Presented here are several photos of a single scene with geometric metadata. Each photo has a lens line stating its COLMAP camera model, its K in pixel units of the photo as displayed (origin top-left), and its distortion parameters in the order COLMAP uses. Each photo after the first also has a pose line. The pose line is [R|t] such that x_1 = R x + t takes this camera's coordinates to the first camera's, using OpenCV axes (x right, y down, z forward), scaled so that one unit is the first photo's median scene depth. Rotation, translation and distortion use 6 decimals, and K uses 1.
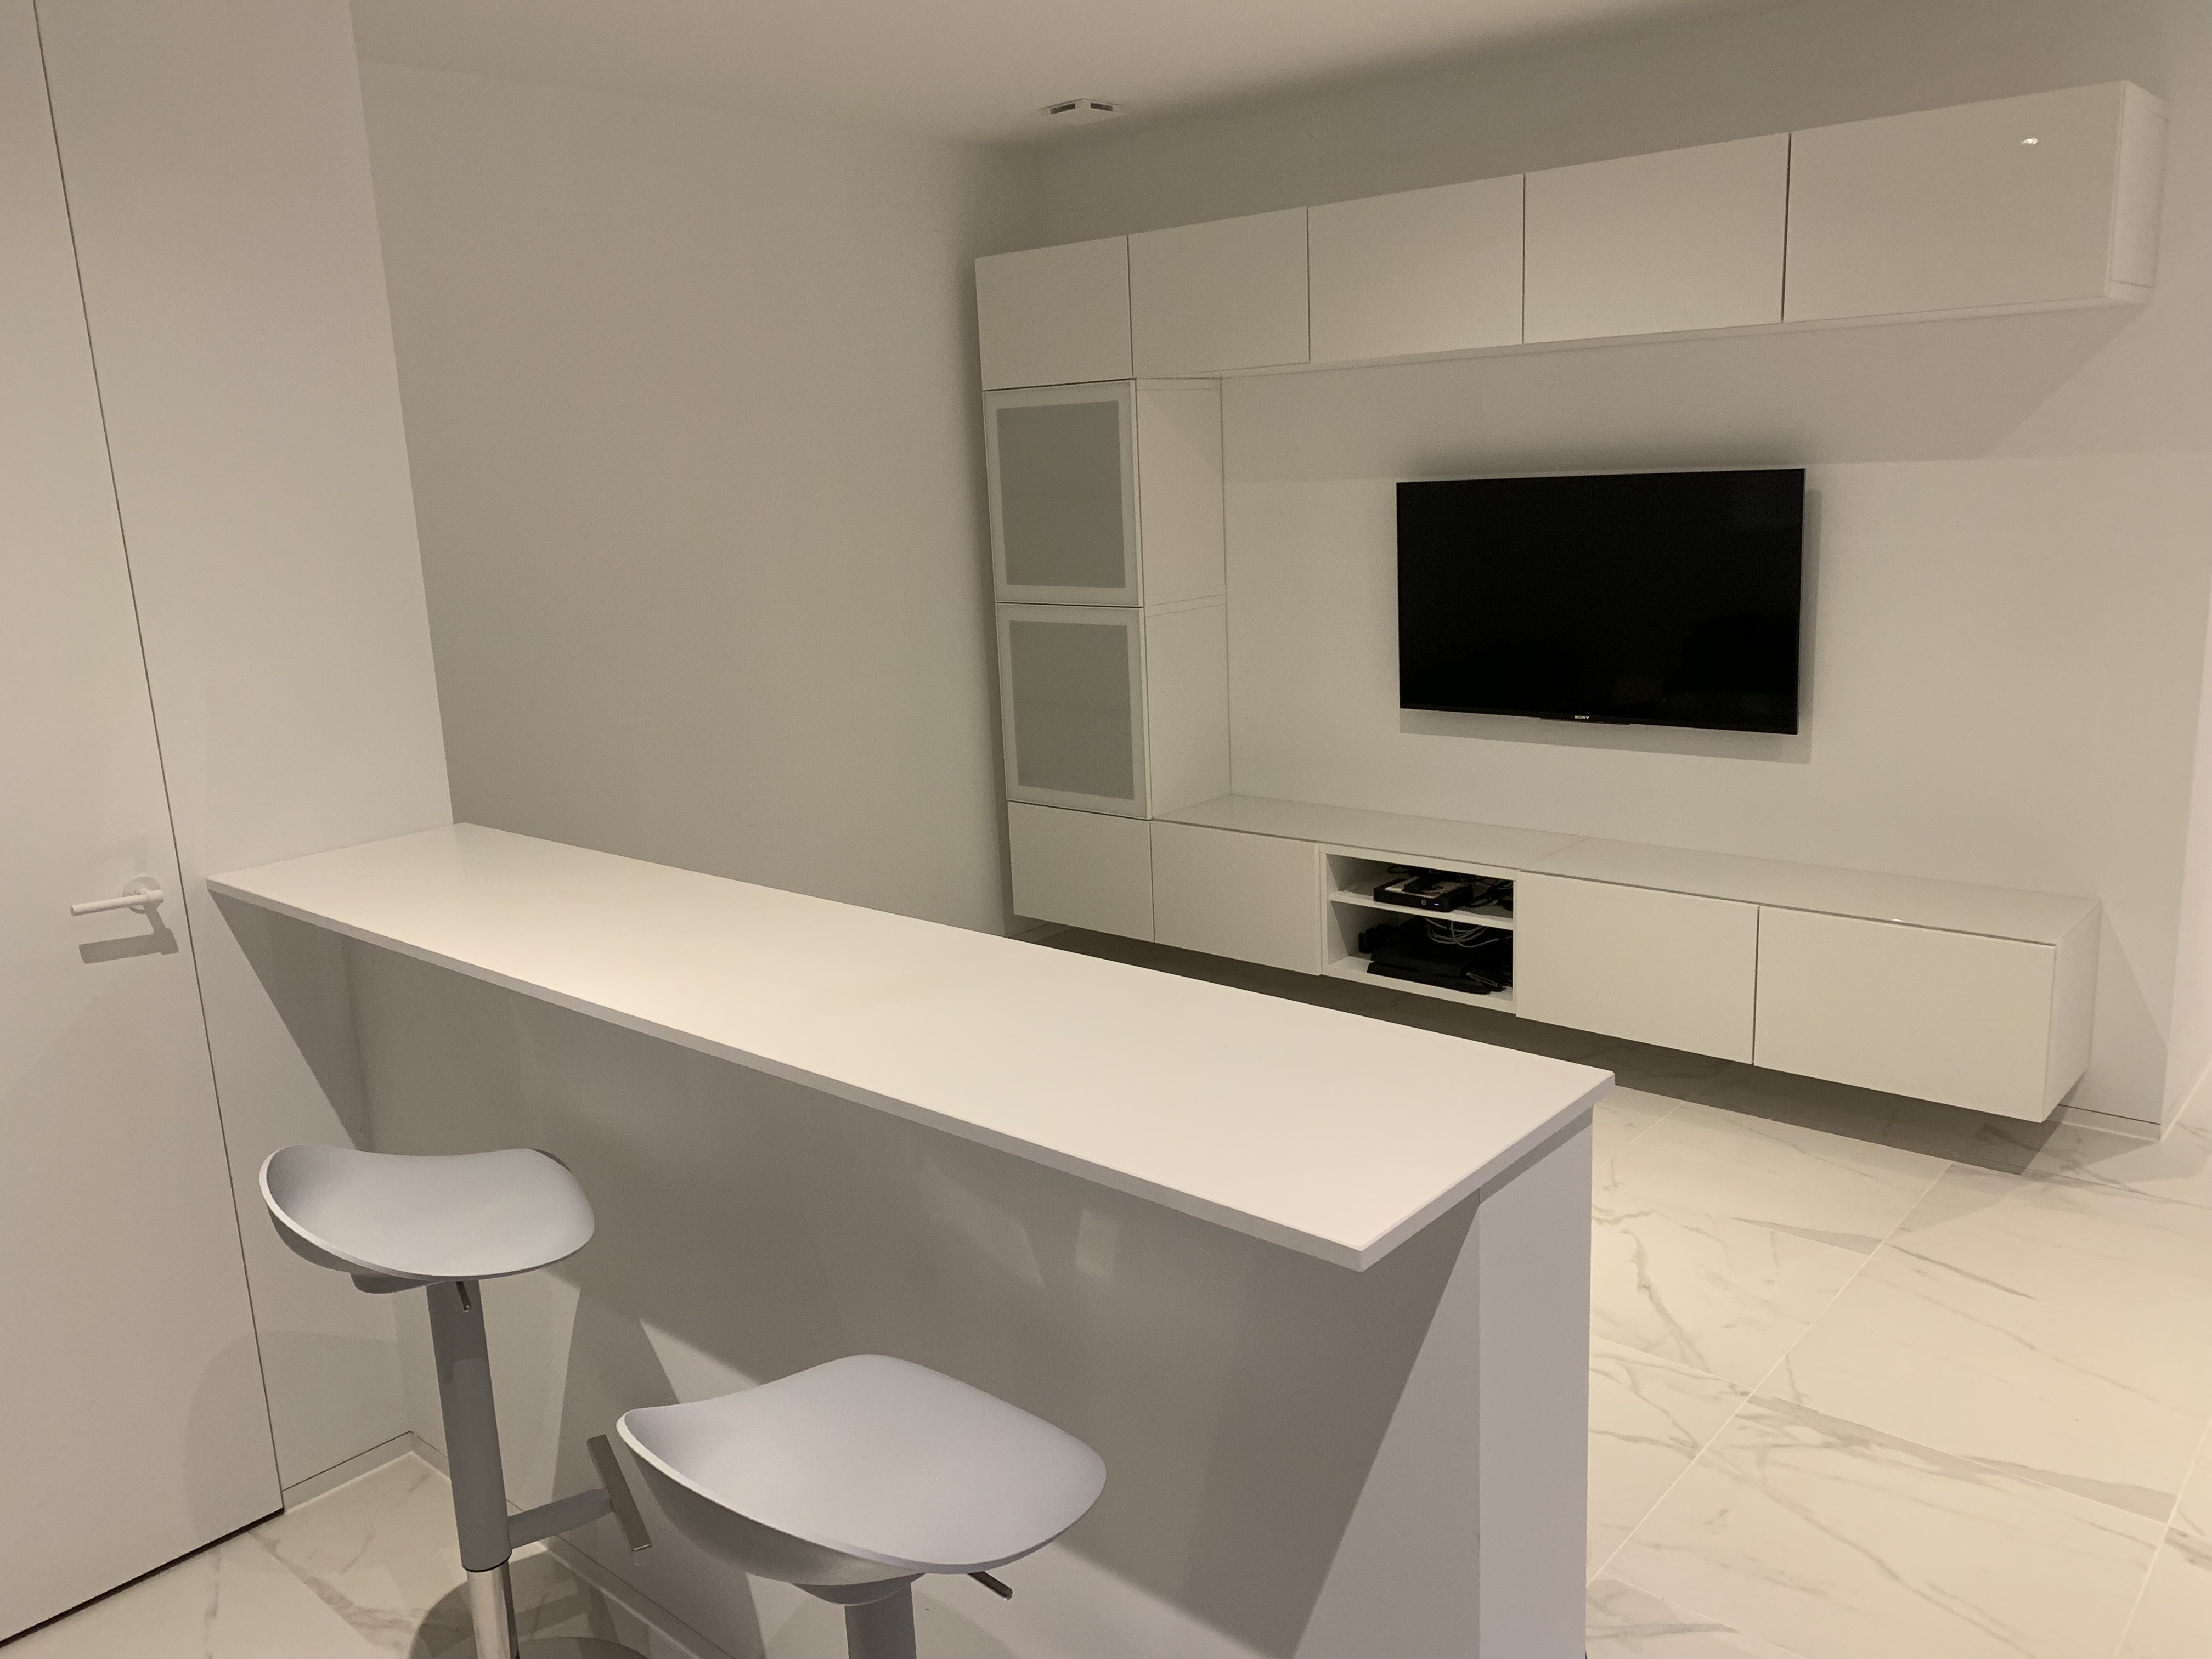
lens RADIAL K [[1666.0, 0, 1103.4], [0, 1666.0, 837.3], [0, 0, 1]] dist [0.013405, -0.023223]
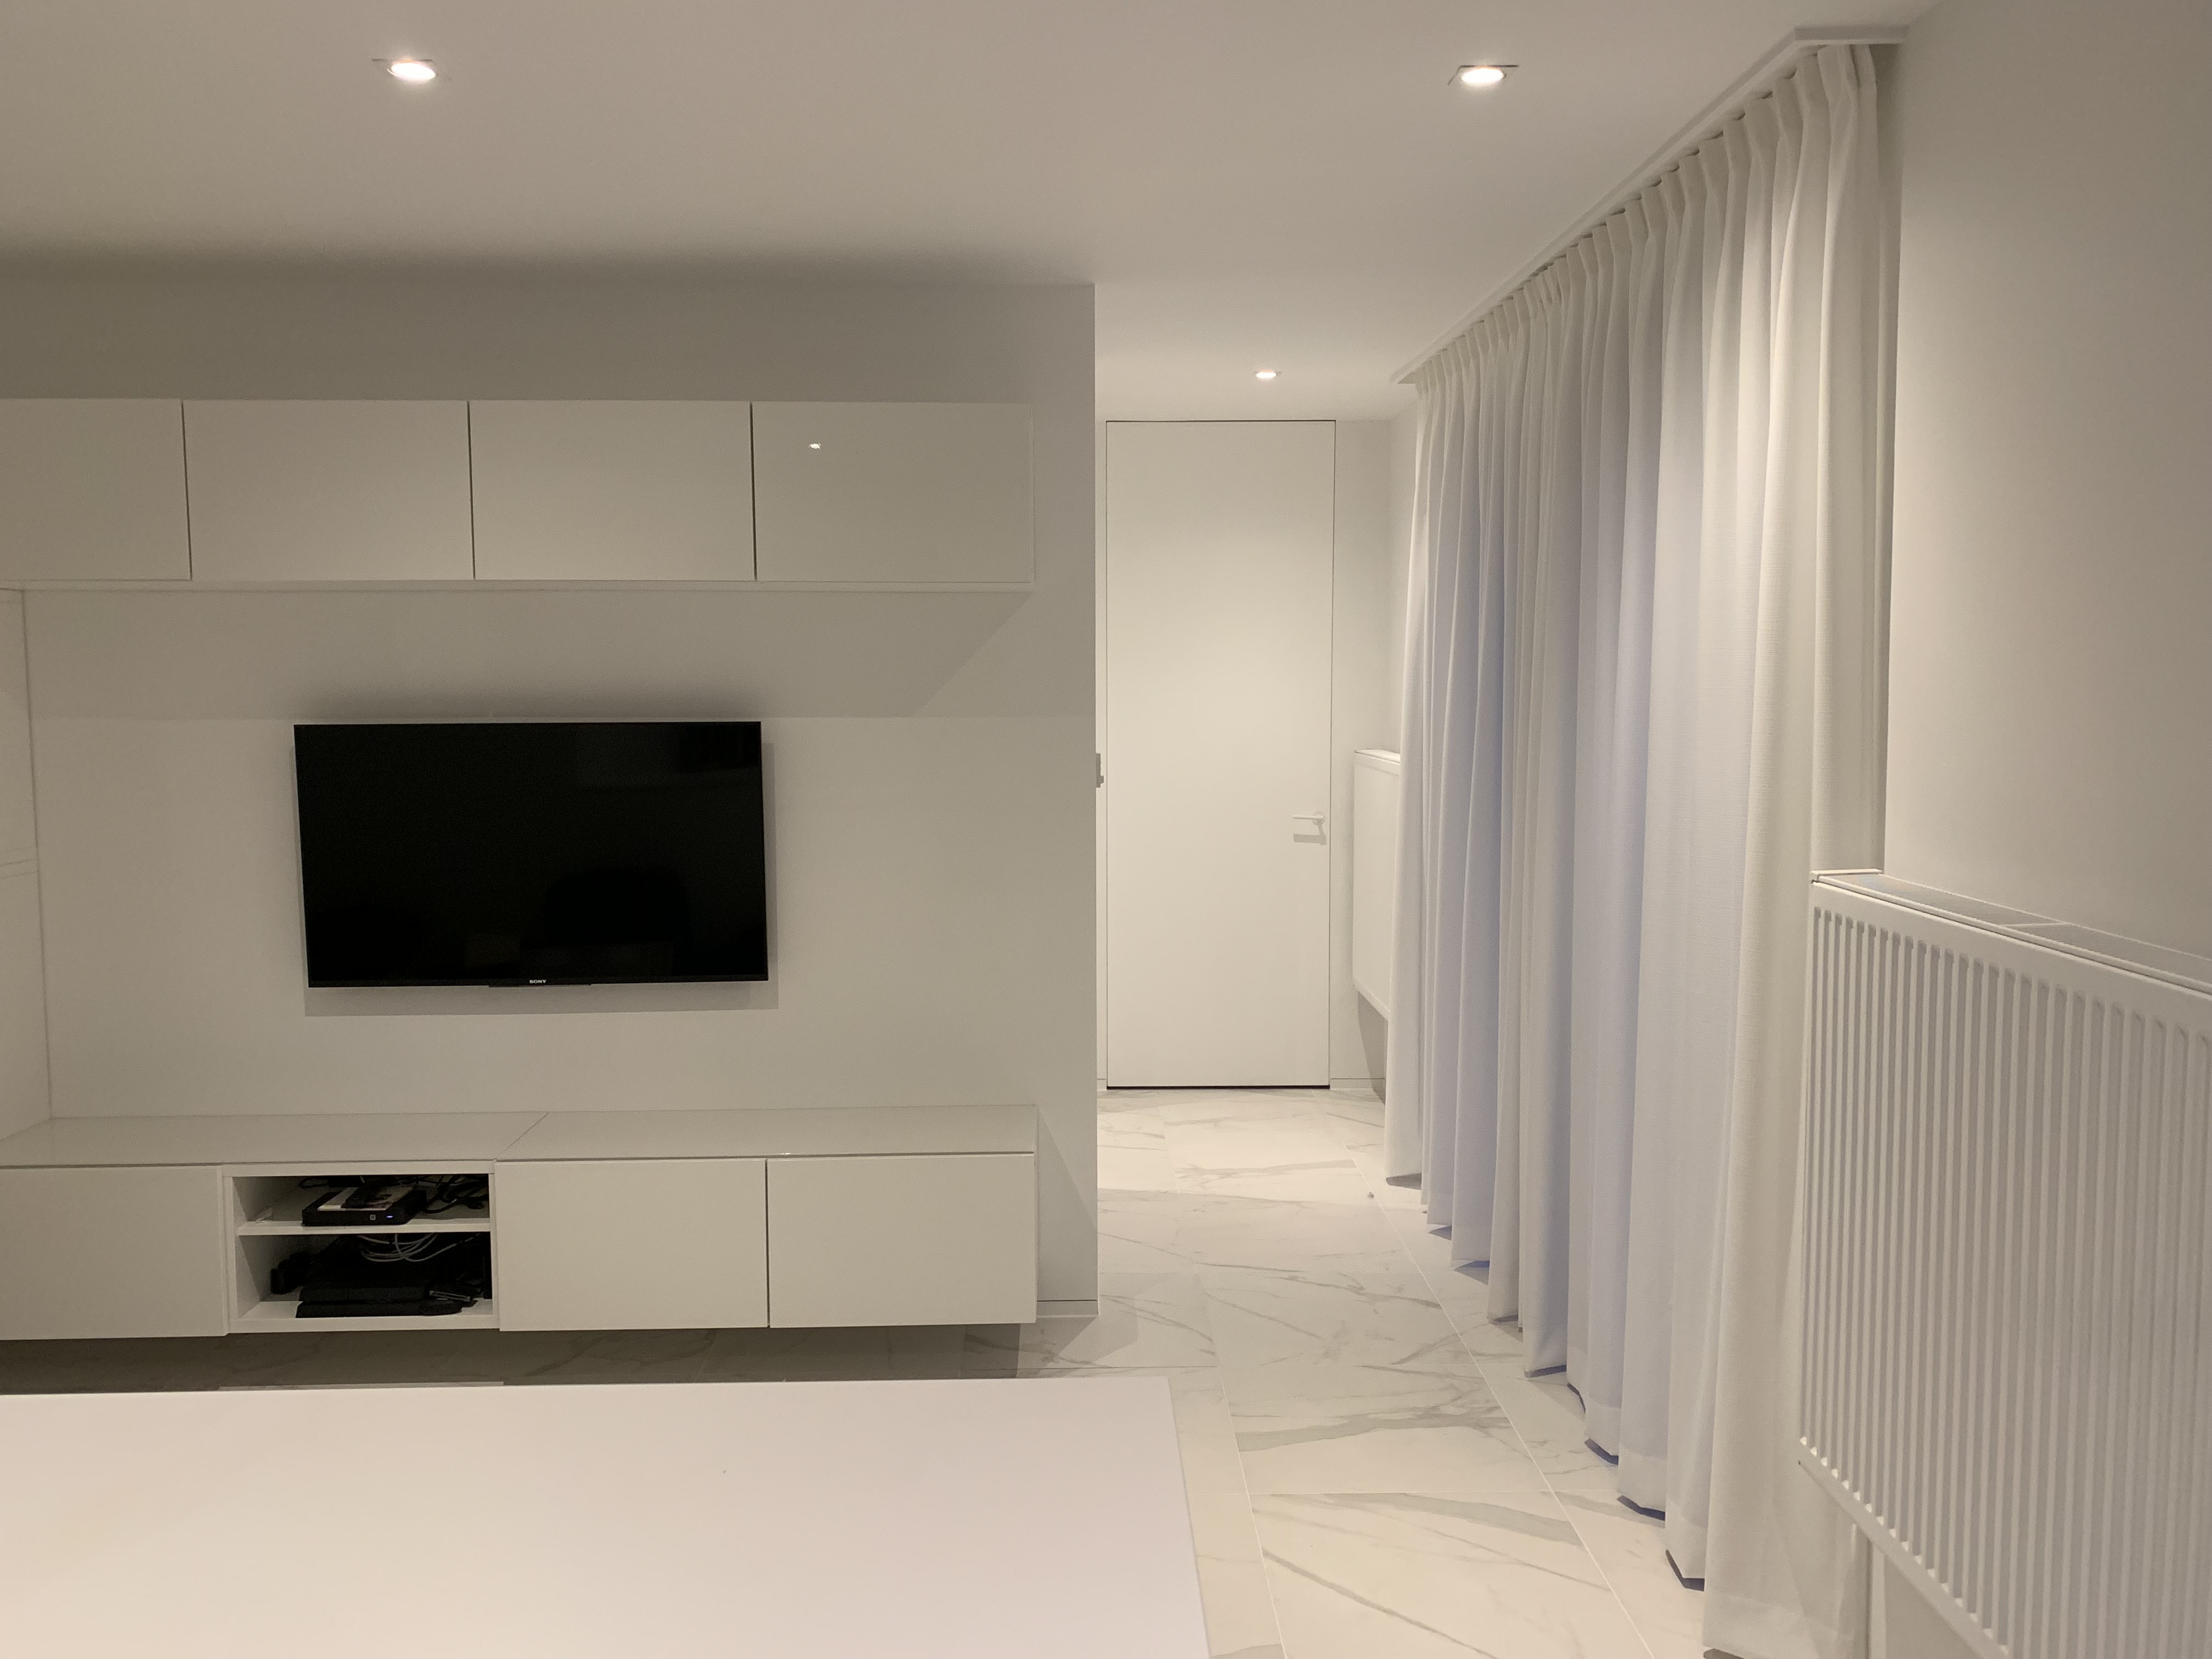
lens RADIAL K [[1666.0, 0, 1107.4], [0, 1666.0, 817.2], [0, 0, 1]] dist [0.013405, -0.023223]
pose [[0.726825, -0.012879, 0.686702, -0.112304], [0.123299, 0.986028, -0.112010, -0.019453], [-0.675665, 0.166081, 0.718257, 0.115751]]
